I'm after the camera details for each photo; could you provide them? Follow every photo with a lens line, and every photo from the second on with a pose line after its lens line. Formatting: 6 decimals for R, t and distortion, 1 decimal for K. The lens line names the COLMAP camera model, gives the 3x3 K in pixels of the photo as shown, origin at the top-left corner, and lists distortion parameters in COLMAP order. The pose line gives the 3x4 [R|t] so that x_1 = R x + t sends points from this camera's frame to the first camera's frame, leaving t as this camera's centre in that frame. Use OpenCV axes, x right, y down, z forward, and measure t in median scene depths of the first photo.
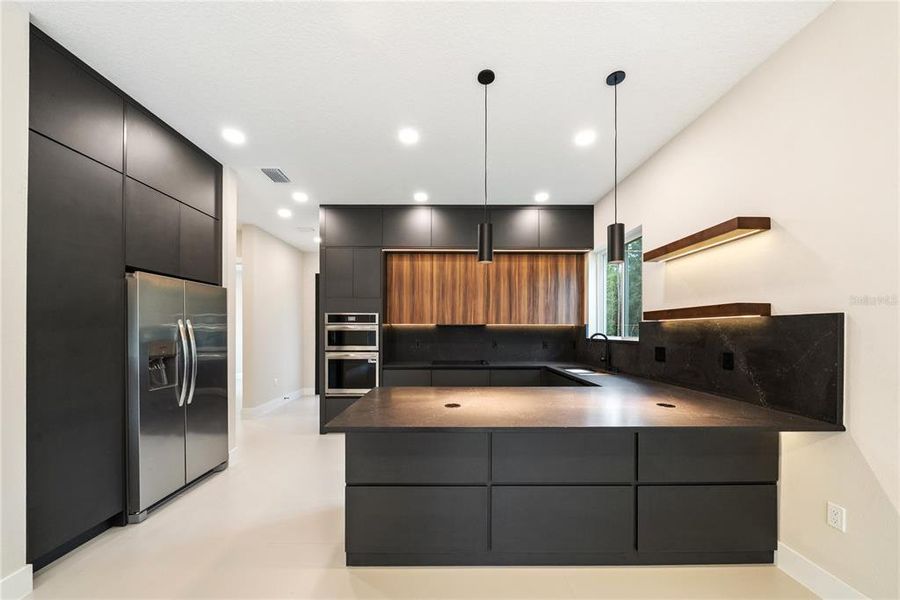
lens RADIAL K [[319.4, 0, 446.5], [0, 319.4, 328.9], [0, 0, 1]] dist [-0.000843, -0.000119]
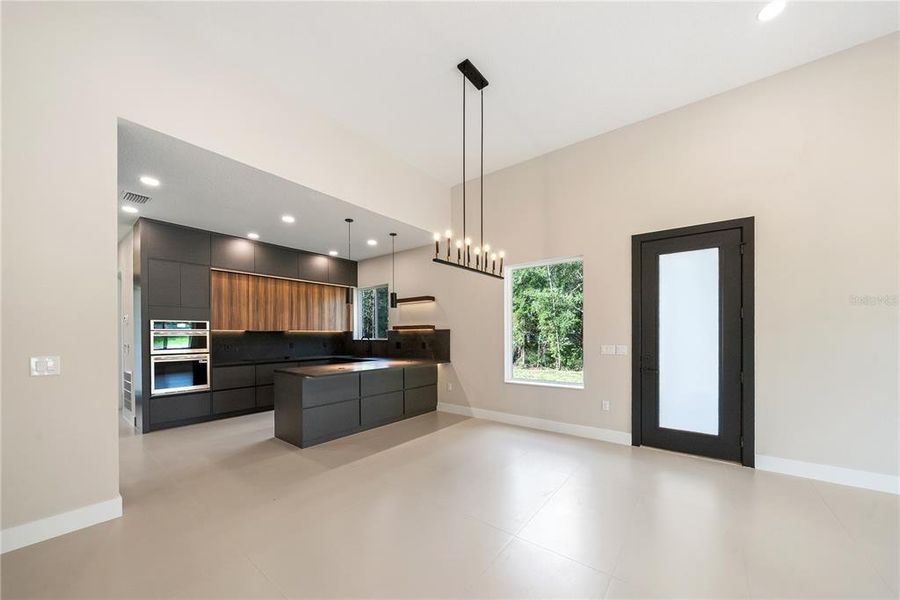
lens RADIAL K [[327.2, 0, 450.6], [0, 327.2, 333.9], [0, 0, 1]] dist [-0.013981, -0.000164]
pose [[0.619831, -0.002460, 0.784731, -0.568794], [0.002223, 0.999997, 0.001379, -0.001185], [-0.784732, 0.000890, 0.619835, -0.445801]]
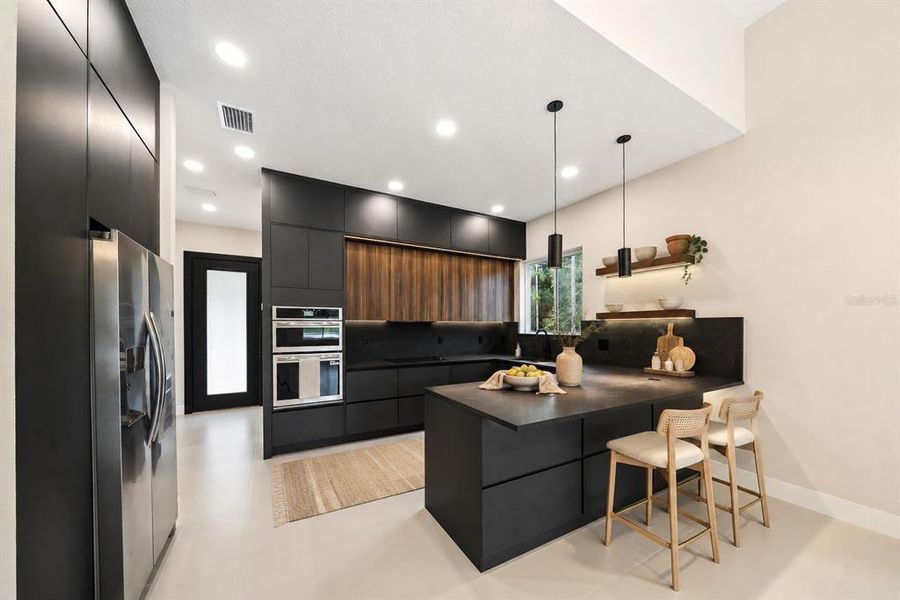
lens RADIAL K [[319.4, 0, 446.5], [0, 319.4, 328.9], [0, 0, 1]] dist [-0.000843, -0.000119]
pose [[0.875129, -0.004959, 0.483865, -0.359824], [-0.000721, 0.999933, 0.011552, -0.001762], [-0.483889, -0.010458, 0.875067, 0.087936]]
